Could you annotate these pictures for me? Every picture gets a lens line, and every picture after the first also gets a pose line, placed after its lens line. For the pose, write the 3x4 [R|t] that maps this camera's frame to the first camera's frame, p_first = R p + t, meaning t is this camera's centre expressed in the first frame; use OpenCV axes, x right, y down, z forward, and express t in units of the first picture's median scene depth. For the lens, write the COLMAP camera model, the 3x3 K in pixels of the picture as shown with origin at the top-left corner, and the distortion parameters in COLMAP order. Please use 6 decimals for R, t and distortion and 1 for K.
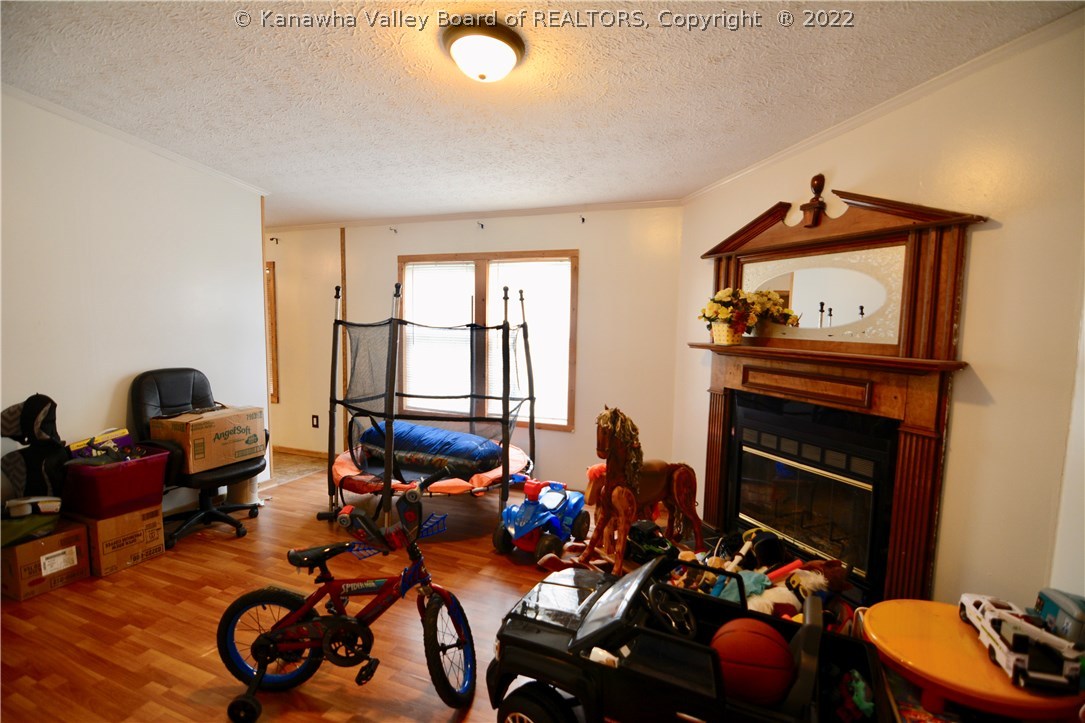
lens RADIAL K [[522.5, 0, 540.7], [0, 522.5, 367.3], [0, 0, 1]] dist [-0.001115, -0.000228]
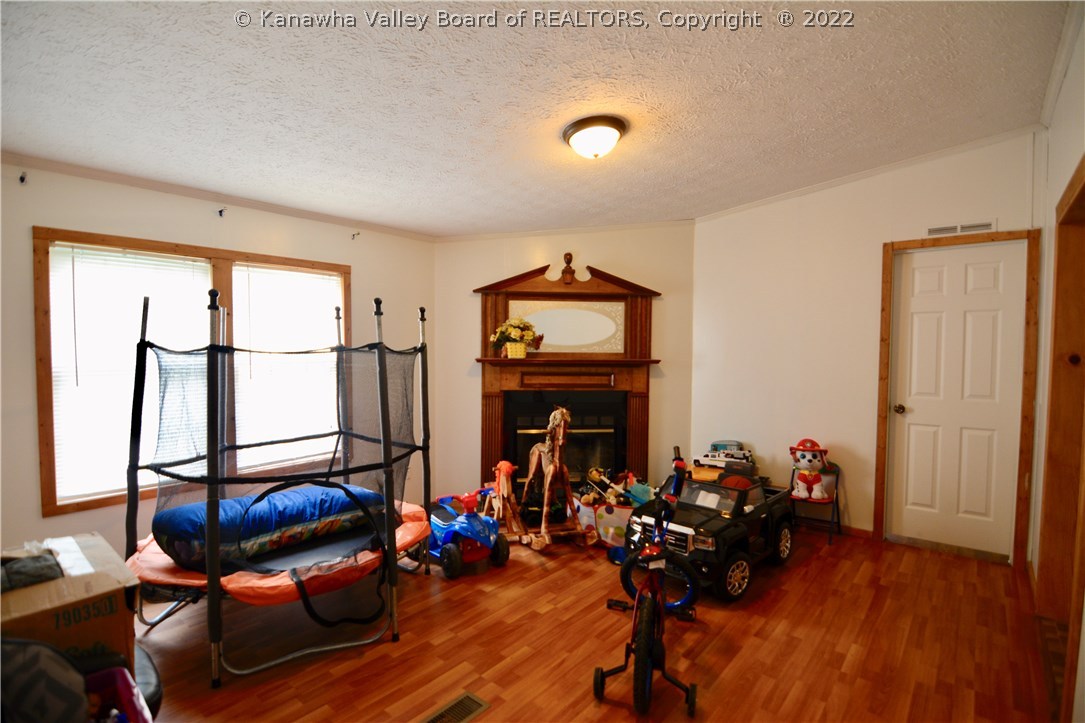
lens RADIAL K [[522.5, 0, 540.7], [0, 522.5, 367.3], [0, 0, 1]] dist [-0.001115, -0.000228]
pose [[0.312800, -0.056773, 0.948121, -1.038363], [0.084341, 0.995929, 0.031810, -0.063762], [-0.946067, 0.070015, 0.316315, 0.557613]]
